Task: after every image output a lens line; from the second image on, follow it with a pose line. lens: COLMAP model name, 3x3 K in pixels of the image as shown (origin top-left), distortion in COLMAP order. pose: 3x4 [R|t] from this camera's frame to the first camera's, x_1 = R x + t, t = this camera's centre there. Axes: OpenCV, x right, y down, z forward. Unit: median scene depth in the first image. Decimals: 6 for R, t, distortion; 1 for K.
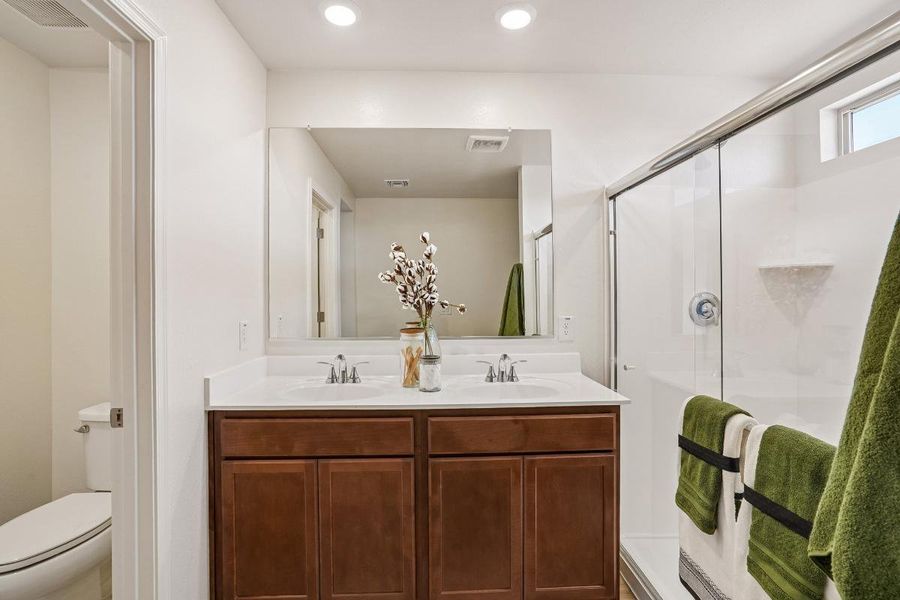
lens RADIAL K [[416.9, 0, 450.0], [0, 416.9, 300.0], [0, 0, 1]] dist [-0.050446, 0.026018]
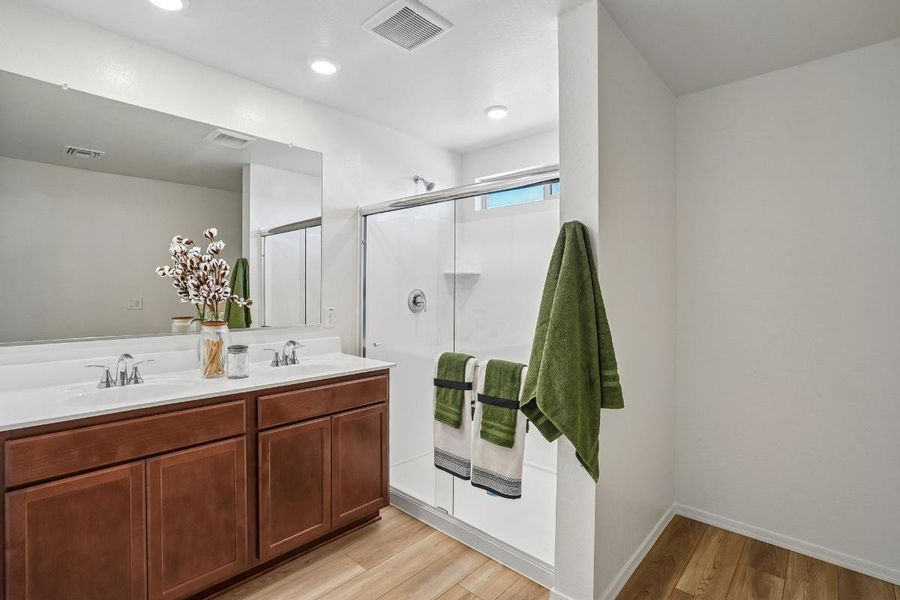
lens RADIAL K [[418.9, 0, 444.0], [0, 418.9, 301.0], [0, 0, 1]] dist [-0.035153, 0.001809]
pose [[0.714335, -0.010548, 0.699724, -0.483776], [-0.003586, 0.999818, 0.018733, -0.005899], [-0.699795, -0.015891, 0.714167, -0.169535]]
